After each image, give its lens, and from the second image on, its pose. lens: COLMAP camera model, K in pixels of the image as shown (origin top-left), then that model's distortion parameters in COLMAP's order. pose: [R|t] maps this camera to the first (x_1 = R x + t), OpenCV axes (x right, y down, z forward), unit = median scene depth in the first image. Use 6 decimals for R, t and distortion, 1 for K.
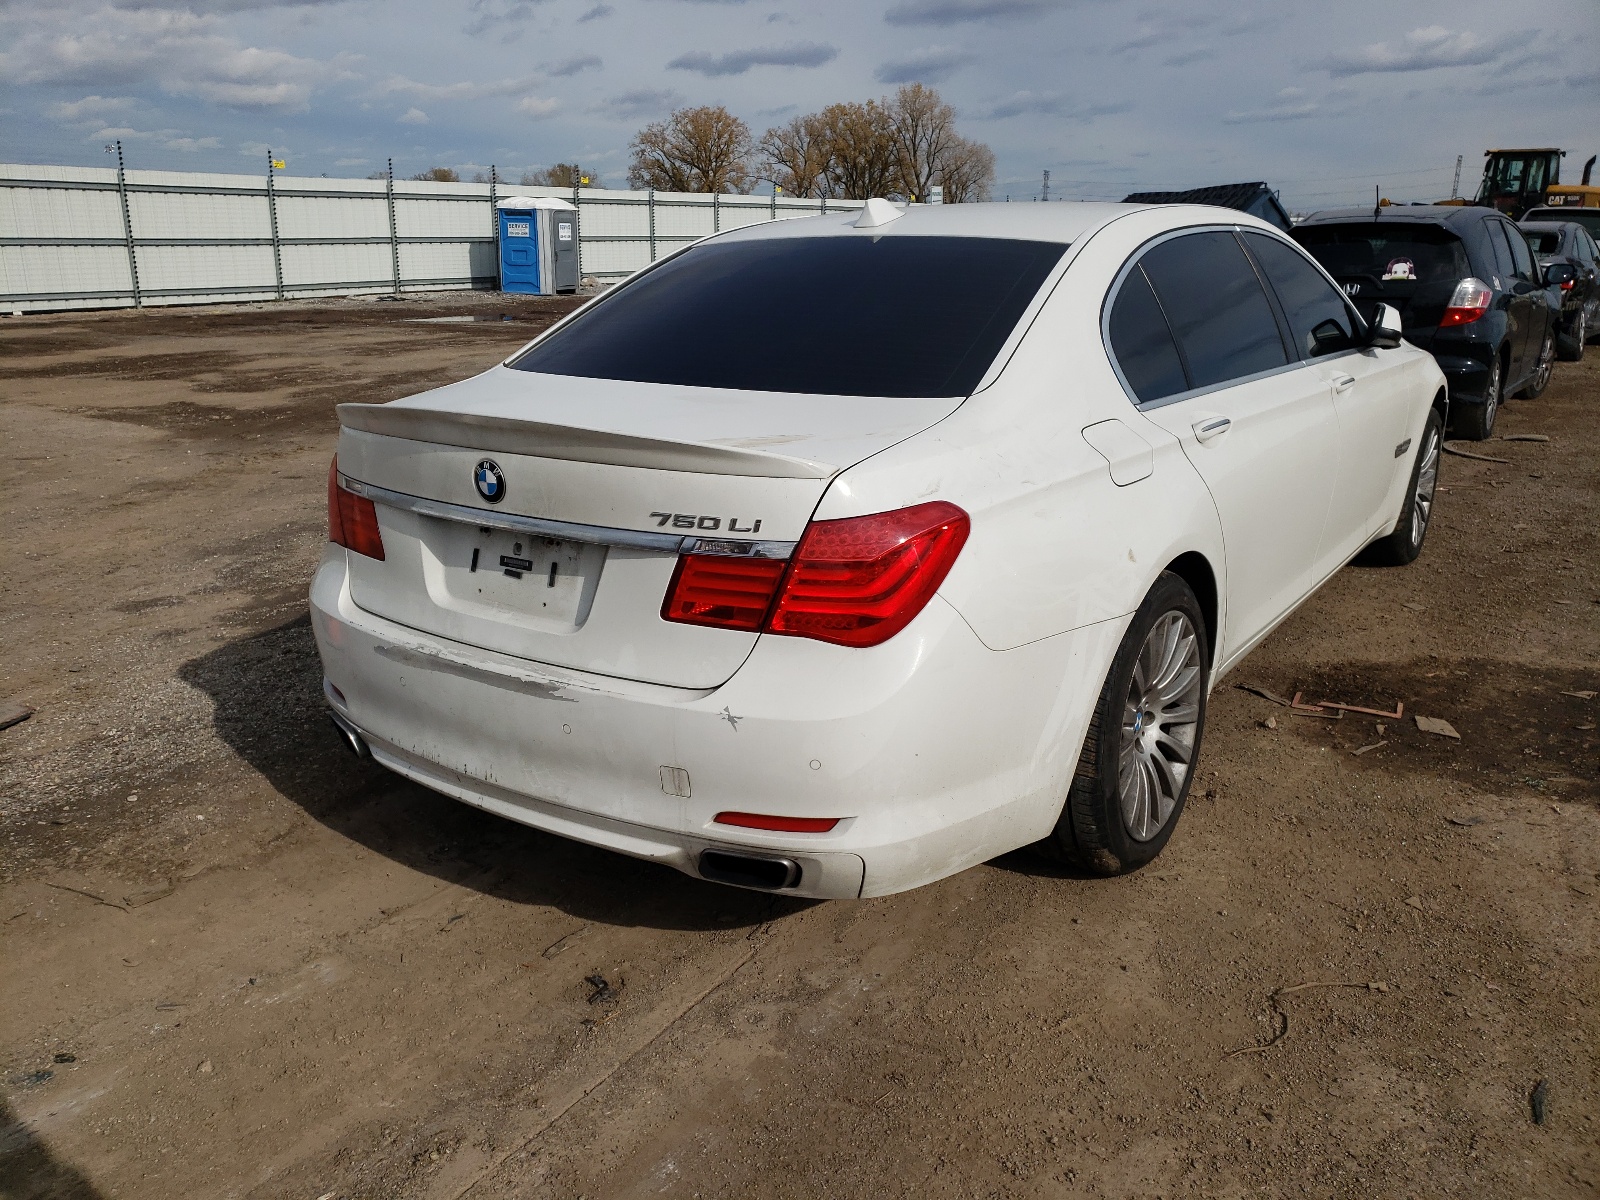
lens RADIAL K [[1220.6, 0, 800.0], [0, 1220.6, 600.0], [0, 0, 1]] dist [-0.003115, 0.010672]
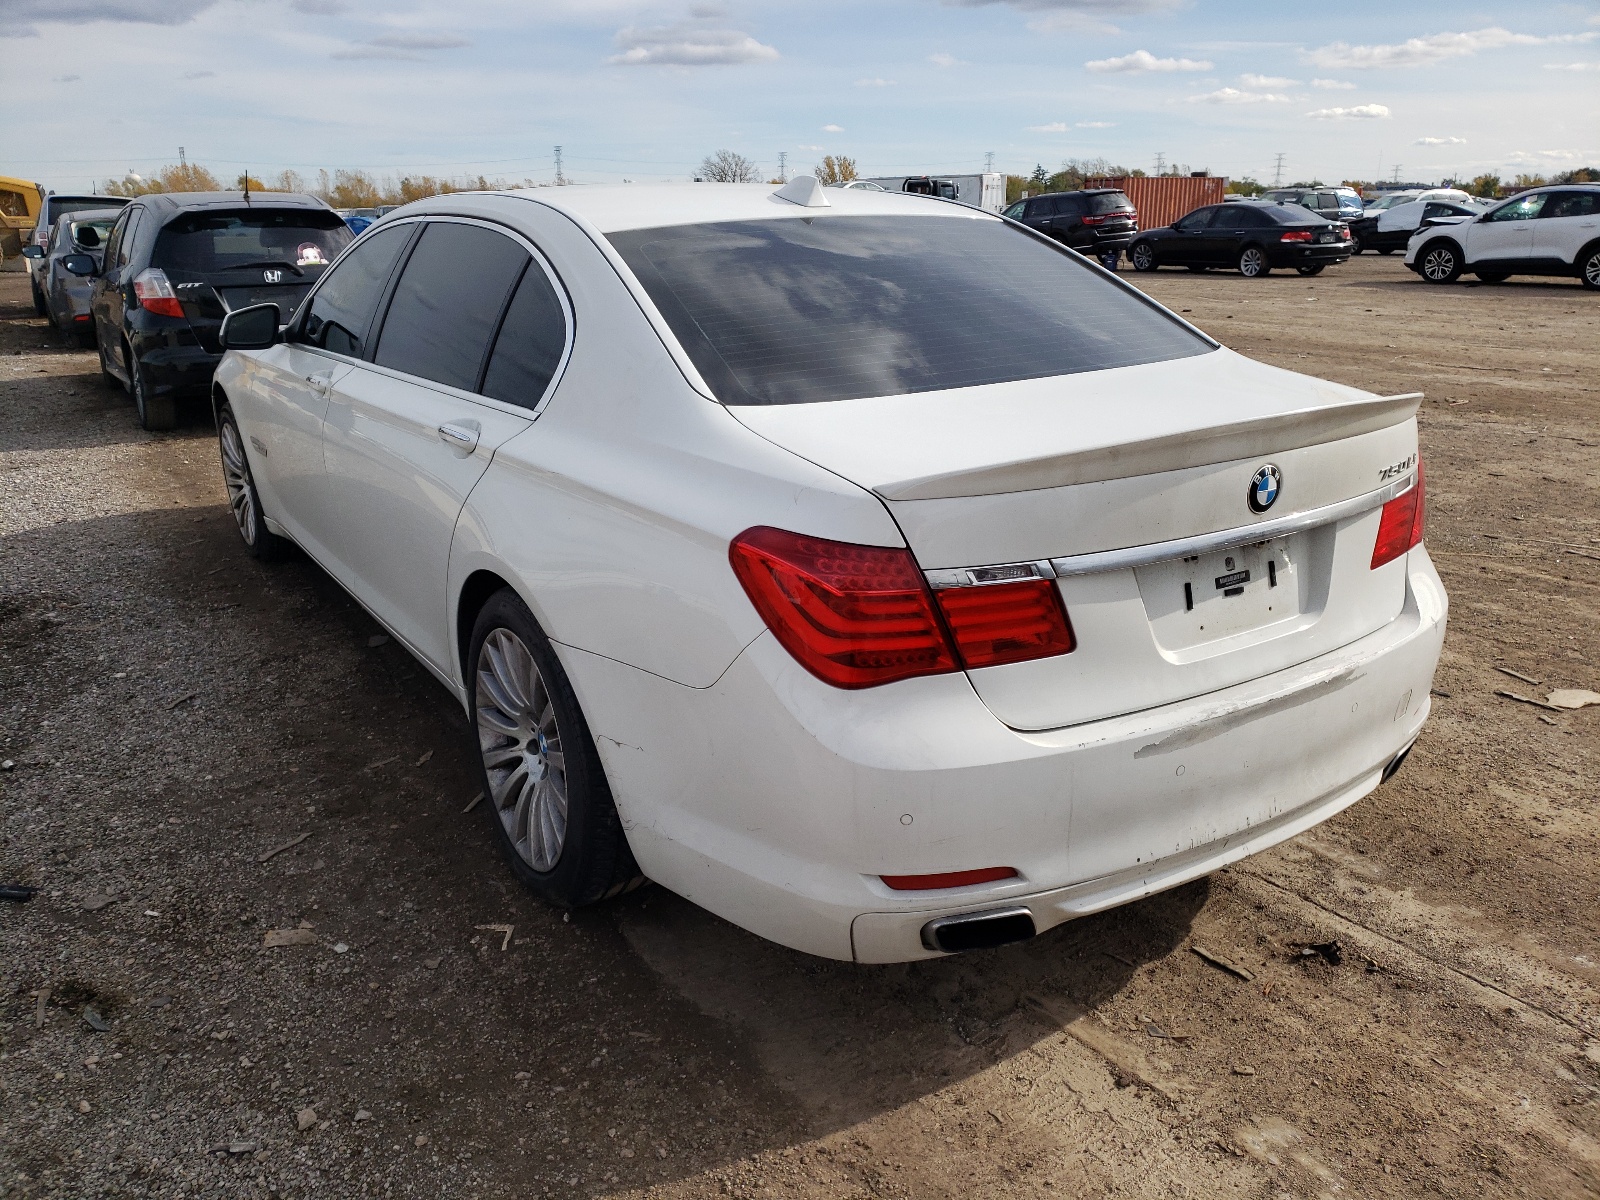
lens RADIAL K [[1220.6, 0, 800.0], [0, 1220.6, 600.0], [0, 0, 1]] dist [-0.003115, 0.010672]
pose [[0.399990, -0.281583, 0.872192, -1.145259], [0.274382, 0.944779, 0.179185, -0.263454], [-0.874484, 0.167642, 0.455163, 0.874137]]
